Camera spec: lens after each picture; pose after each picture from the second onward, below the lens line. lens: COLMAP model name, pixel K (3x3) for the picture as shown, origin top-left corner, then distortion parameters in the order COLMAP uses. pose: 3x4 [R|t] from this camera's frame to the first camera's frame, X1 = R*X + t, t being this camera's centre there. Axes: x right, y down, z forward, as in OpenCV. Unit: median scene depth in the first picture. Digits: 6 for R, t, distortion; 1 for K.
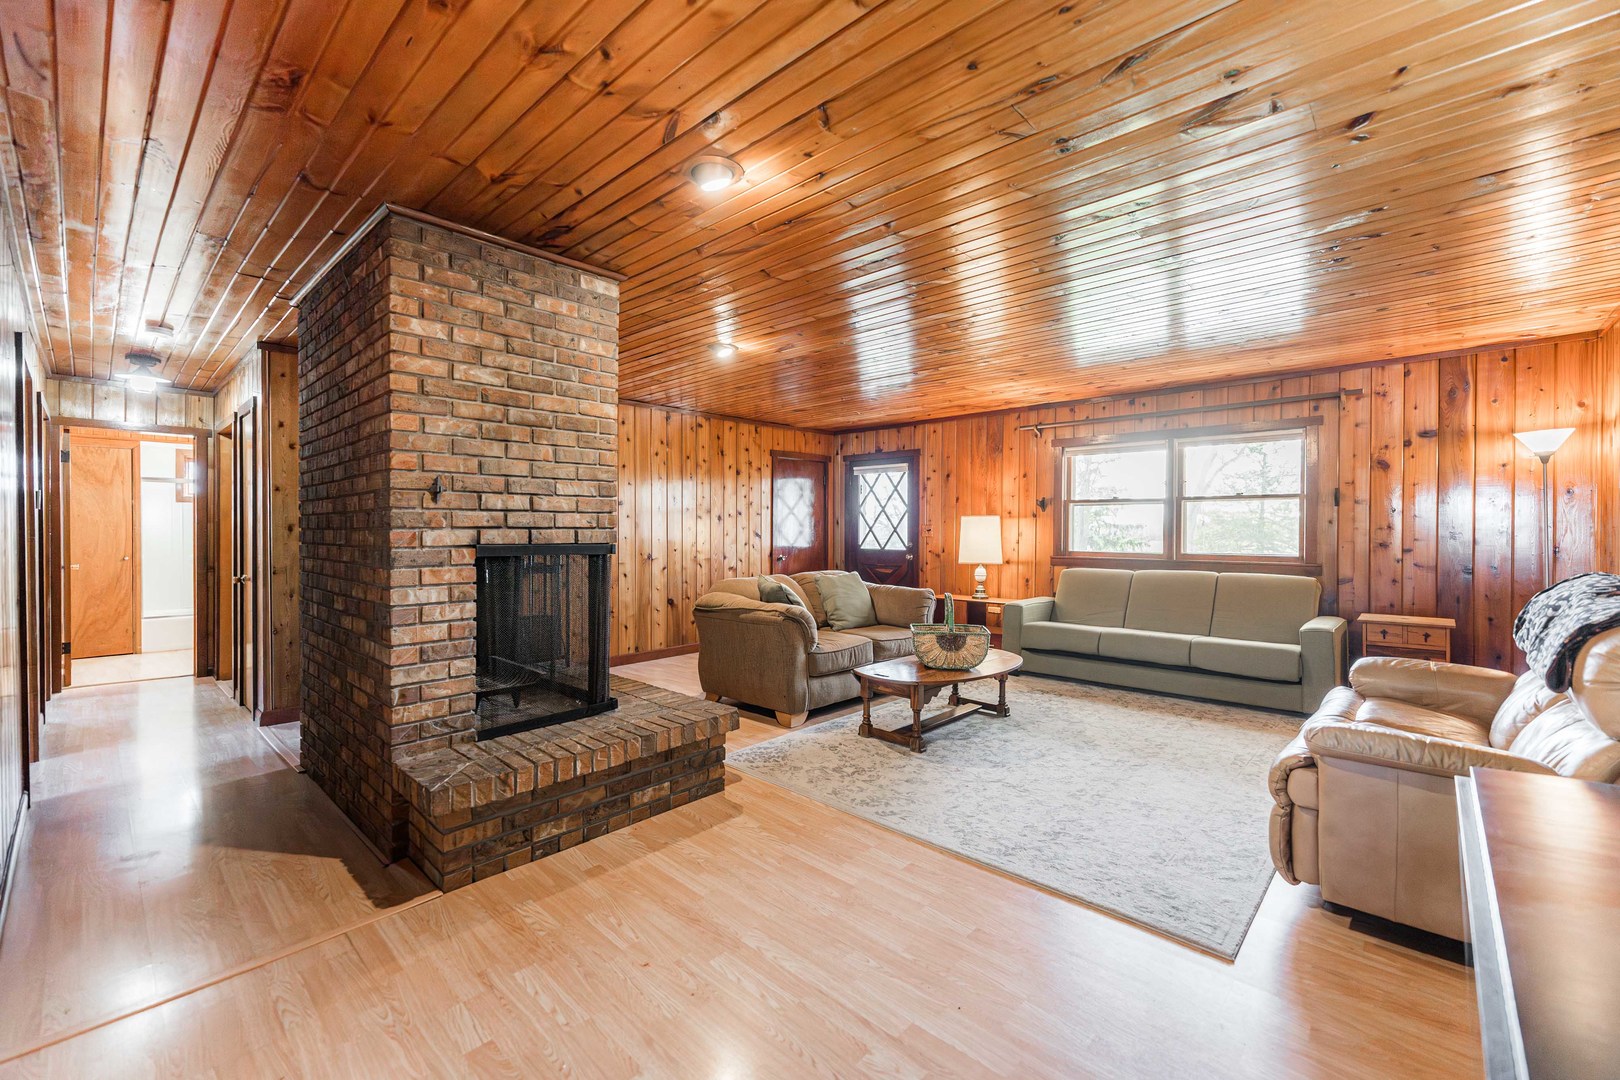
lens RADIAL K [[682.1, 0, 810.6], [0, 682.1, 532.0], [0, 0, 1]] dist [-0.000817, -0.000105]
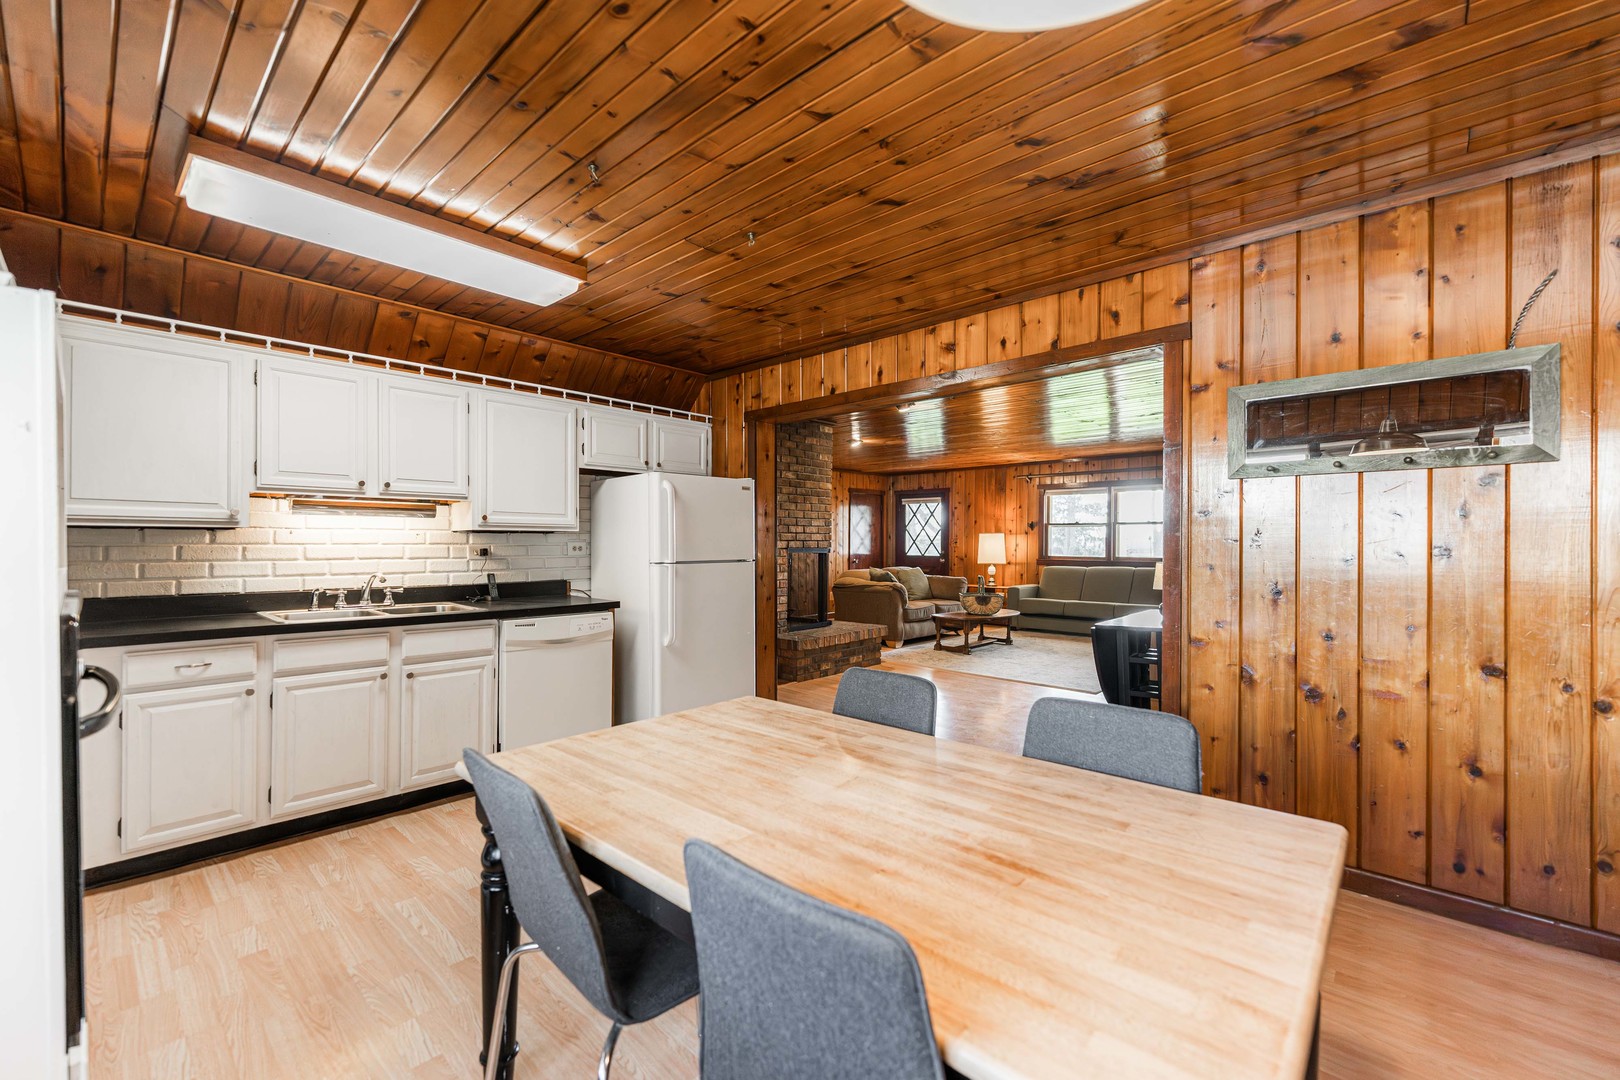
lens RADIAL K [[682.1, 0, 806.2], [0, 682.1, 538.2], [0, 0, 1]] dist [-0.000817, -0.000105]
pose [[0.999986, 0.002443, 0.004676, -0.182230], [-0.002399, 0.999952, -0.009450, 0.003281], [-0.004698, 0.009438, 0.999944, -0.555622]]
